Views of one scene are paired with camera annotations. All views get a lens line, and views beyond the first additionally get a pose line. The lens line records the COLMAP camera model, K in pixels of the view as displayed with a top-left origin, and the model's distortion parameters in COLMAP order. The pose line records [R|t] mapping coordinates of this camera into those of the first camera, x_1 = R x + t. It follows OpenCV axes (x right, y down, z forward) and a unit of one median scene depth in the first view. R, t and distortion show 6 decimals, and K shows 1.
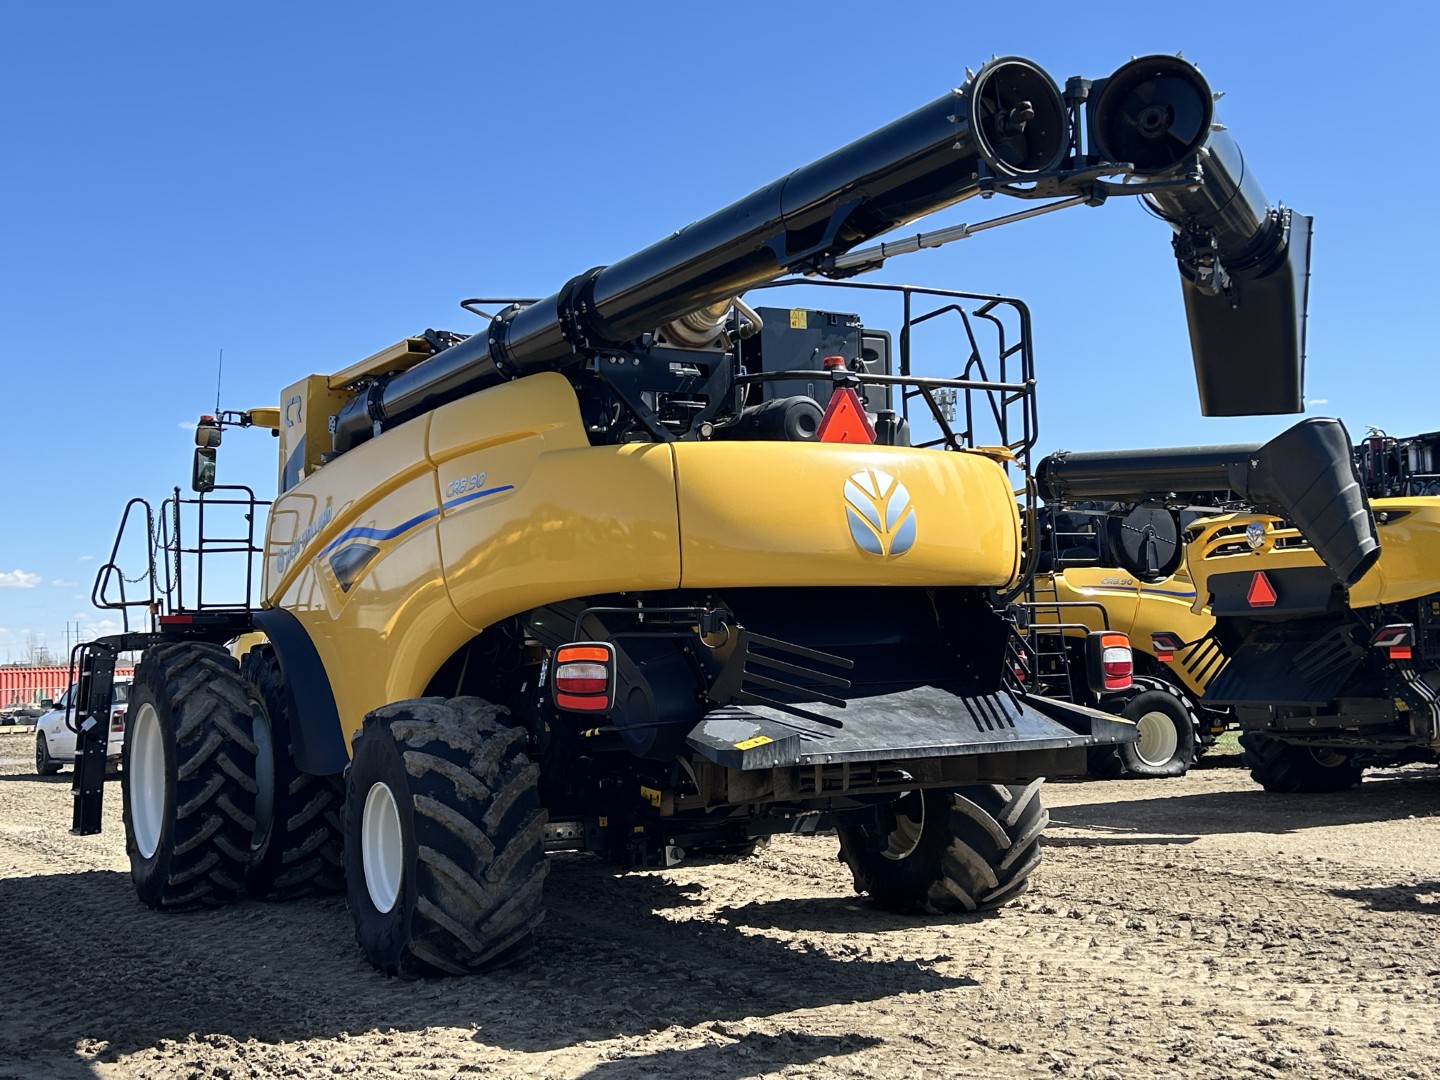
lens RADIAL K [[1685.0, 0, 720.0], [0, 1685.0, 540.0], [0, 0, 1]] dist [0.169047, -0.437778]
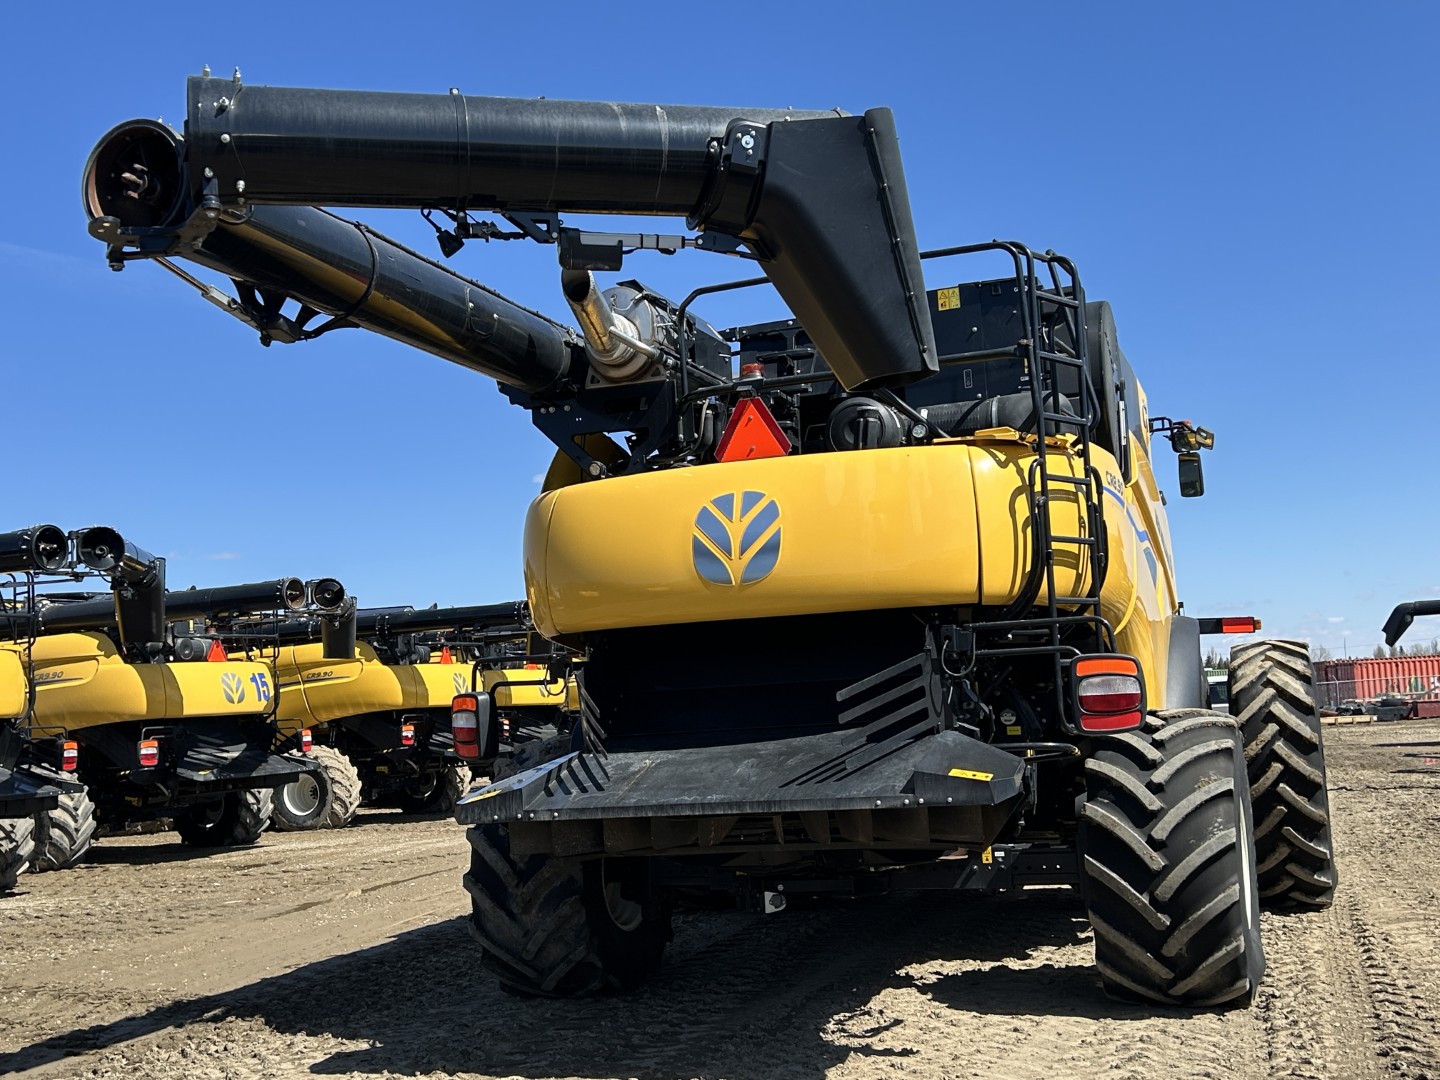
lens RADIAL K [[1709.6, 0, 720.0], [0, 1709.6, 540.0], [0, 0, 1]] dist [0.010028, 0.004720]
pose [[0.635114, -0.081320, -0.768126, 0.631882], [0.090532, 0.995426, -0.030529, 0.009510], [0.767095, -0.050150, 0.639571, 0.336429]]
